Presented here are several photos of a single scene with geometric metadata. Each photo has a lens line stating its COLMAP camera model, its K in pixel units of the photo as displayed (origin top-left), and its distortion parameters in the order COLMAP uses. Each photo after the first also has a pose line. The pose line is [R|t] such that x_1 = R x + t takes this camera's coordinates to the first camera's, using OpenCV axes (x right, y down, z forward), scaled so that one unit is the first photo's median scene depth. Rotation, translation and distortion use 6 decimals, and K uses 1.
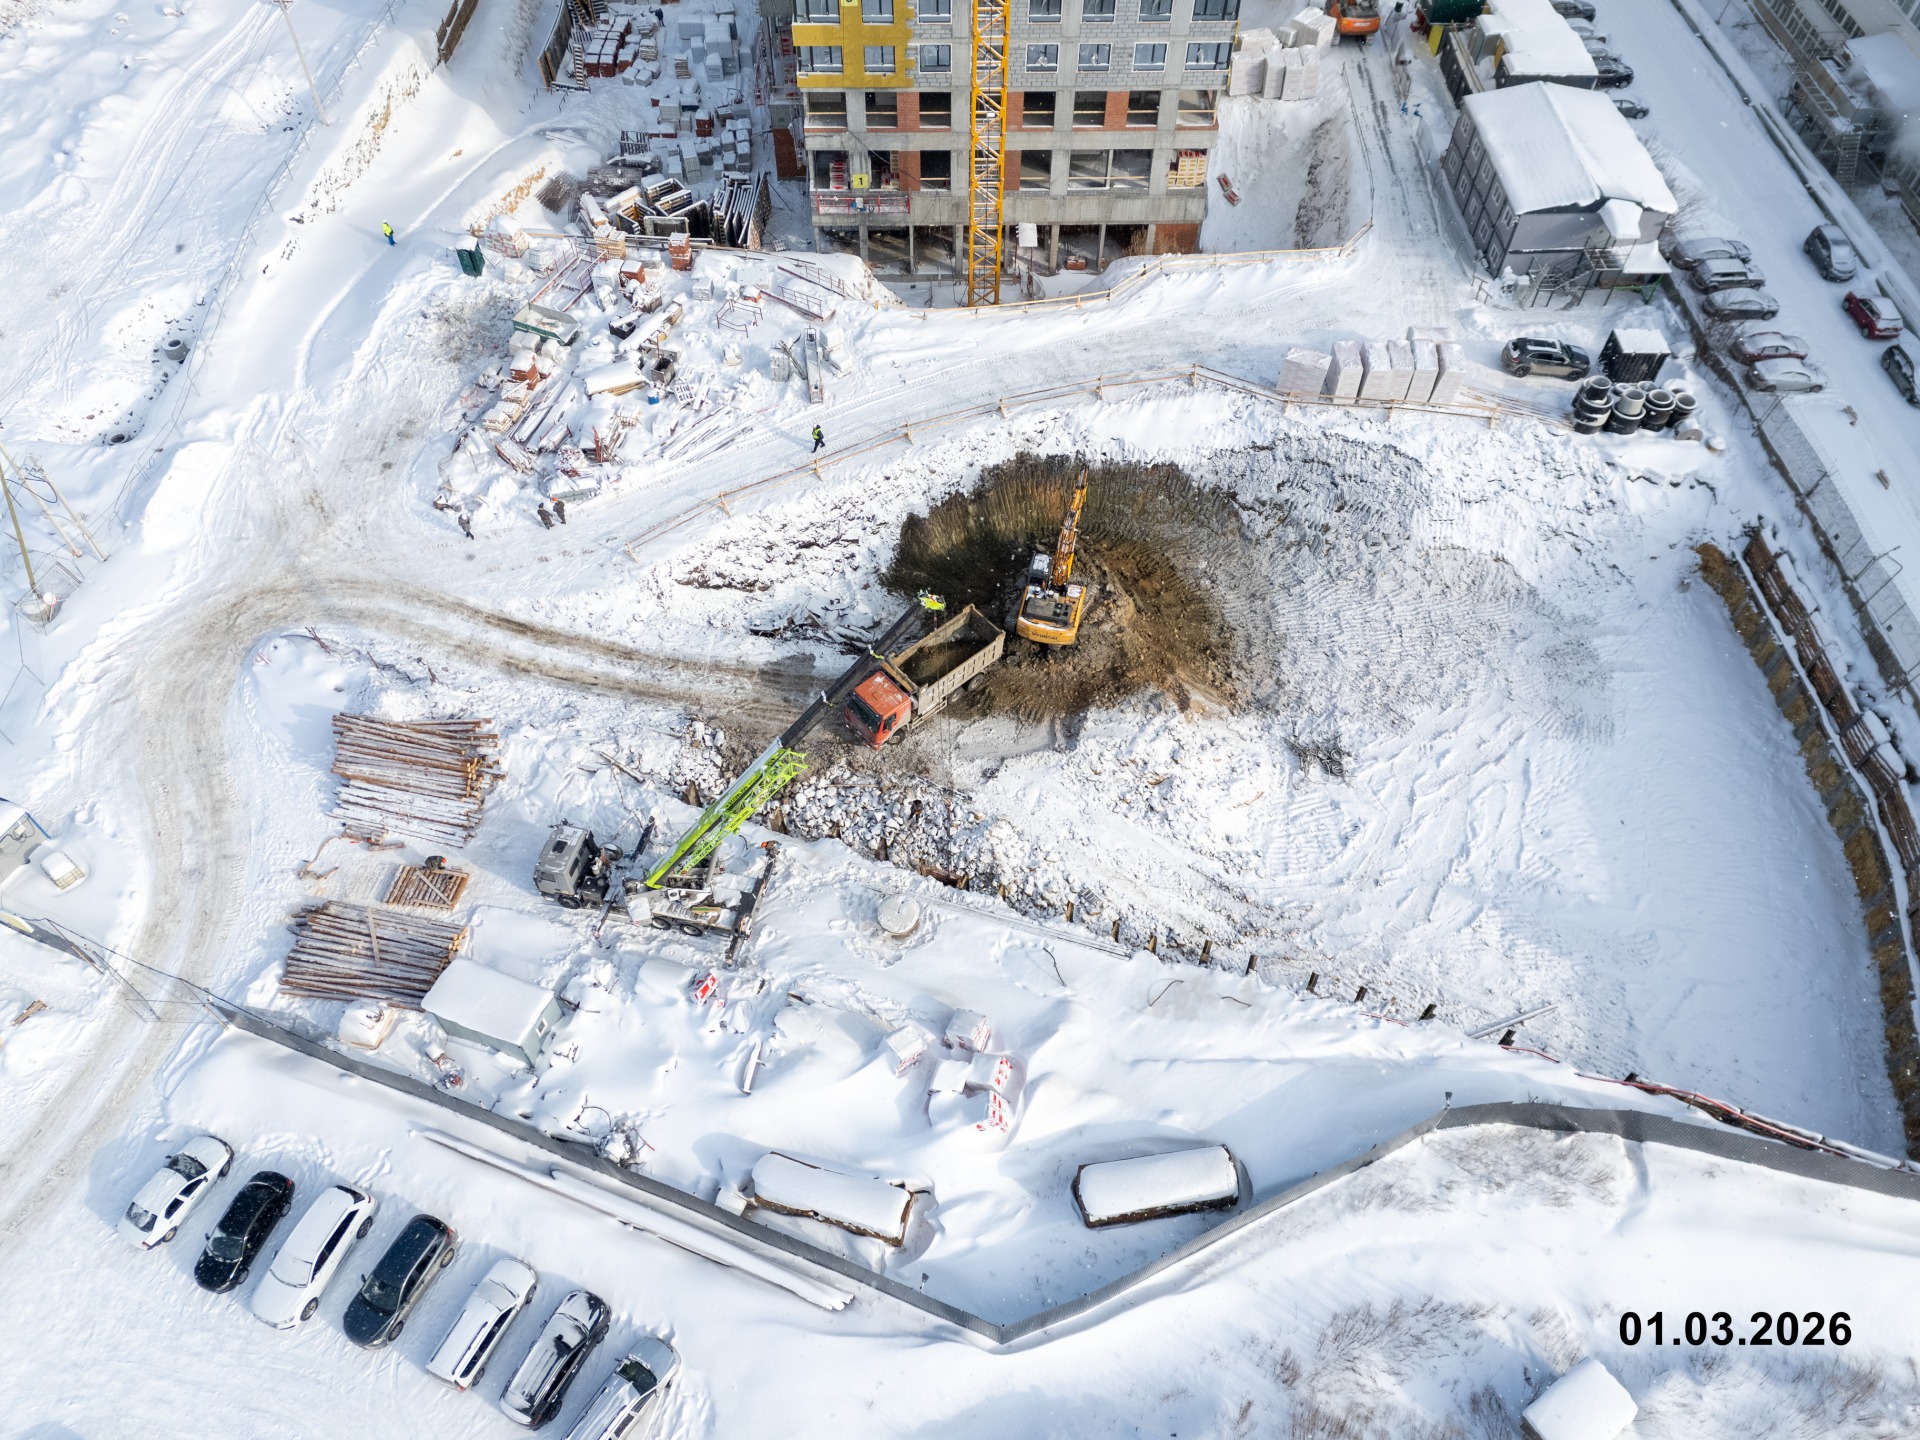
lens RADIAL K [[1381.6, 0, 960.0], [0, 1381.6, 720.0], [0, 0, 1]] dist [0.061816, -0.028896]
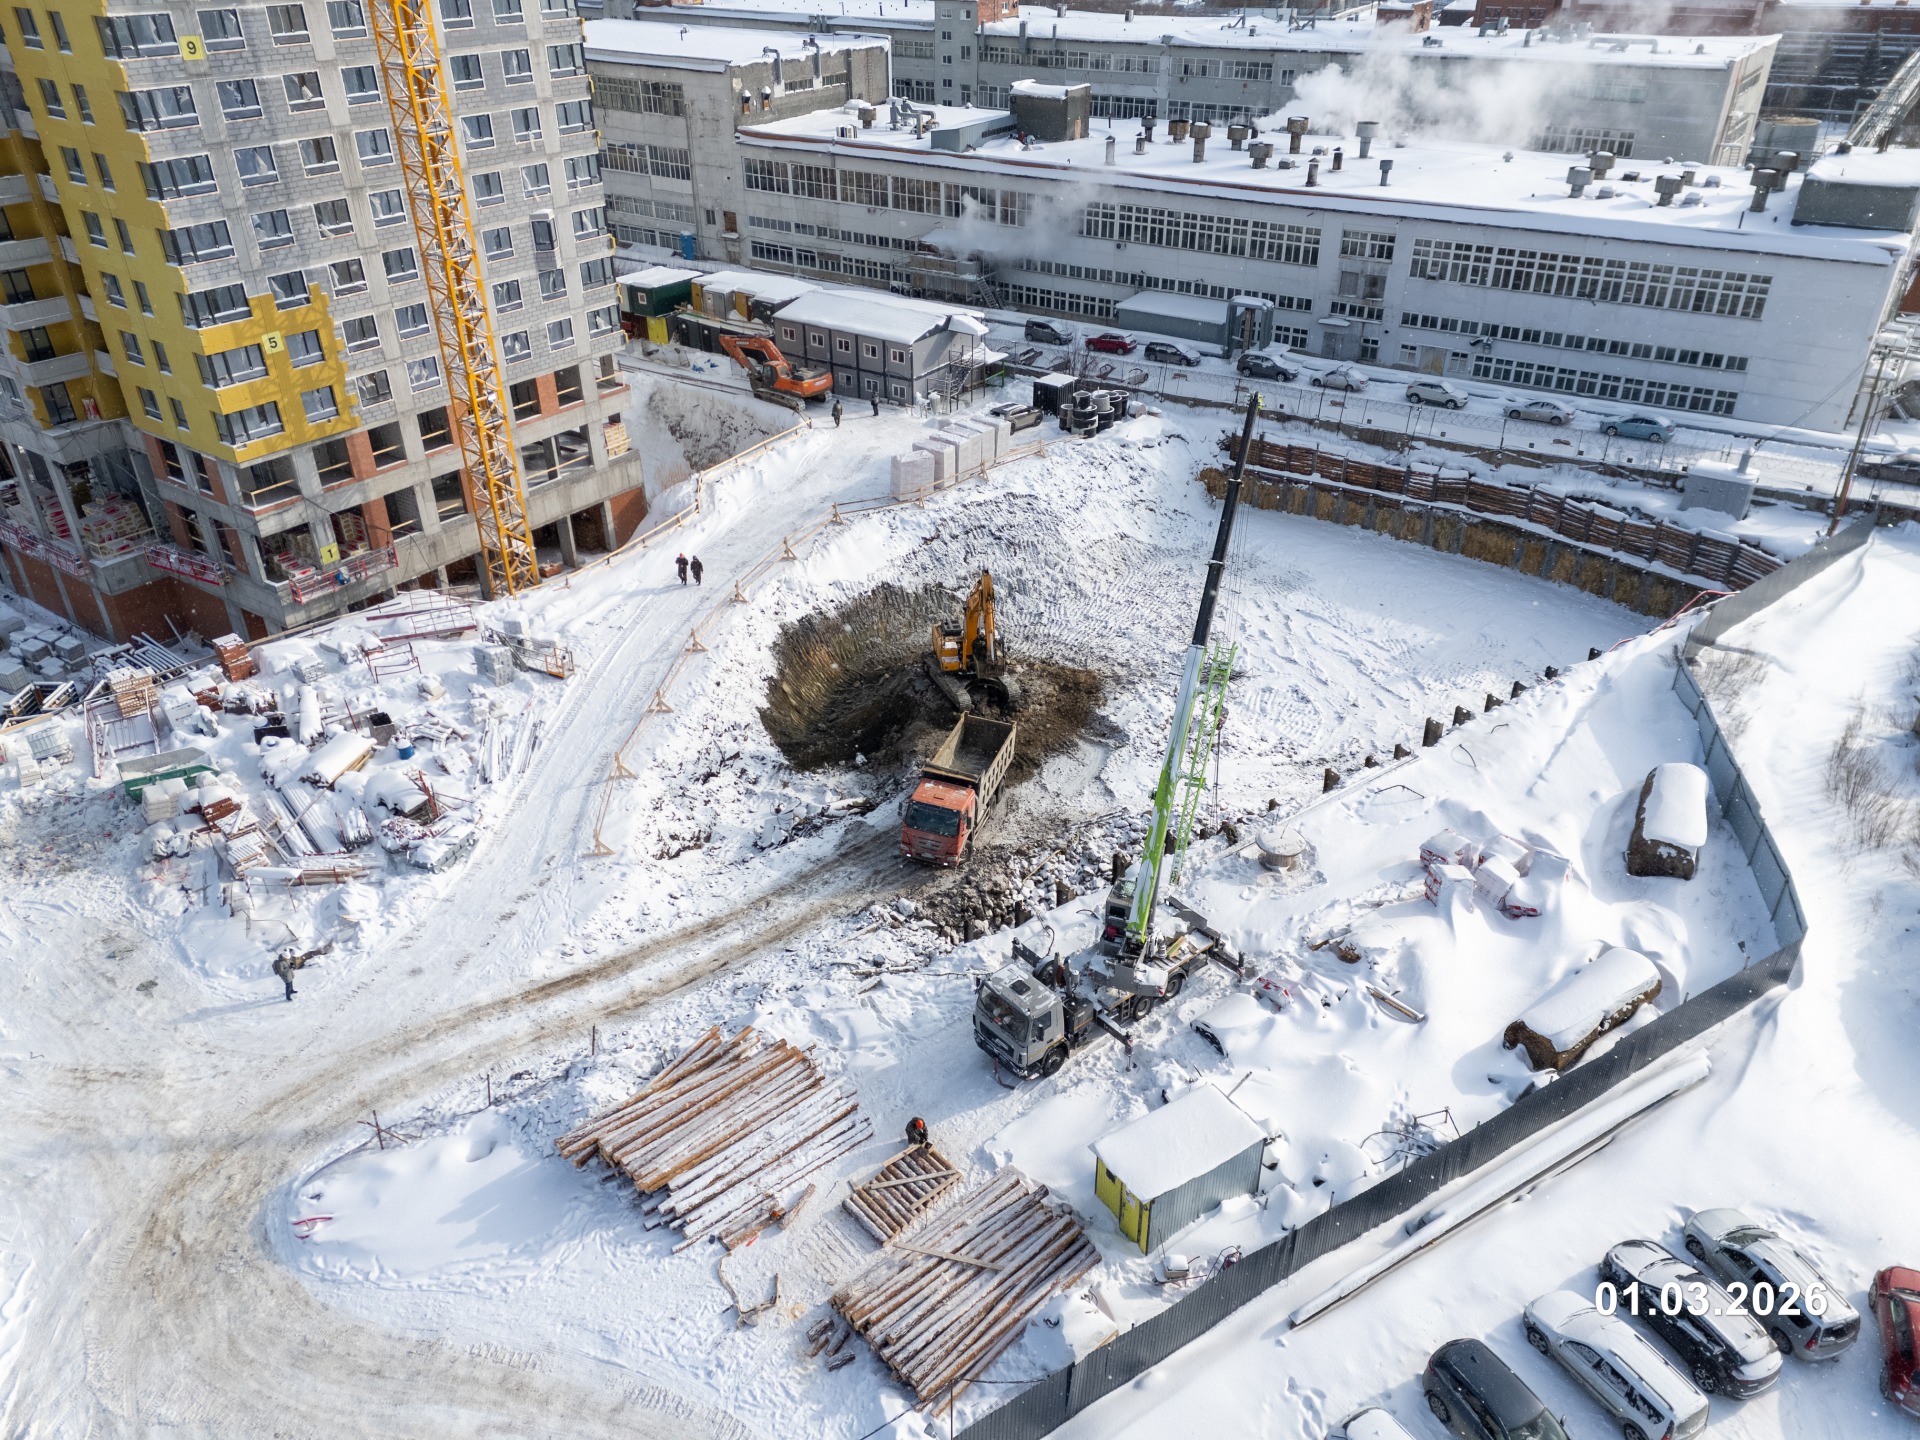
lens RADIAL K [[1381.6, 0, 960.0], [0, 1381.6, 720.0], [0, 0, 1]] dist [0.061816, -0.028896]
pose [[0.596875, -0.424673, 0.680729, -0.558284], [0.648565, 0.754856, -0.097755, 0.025798], [-0.472339, 0.499845, 0.725983, 0.303302]]
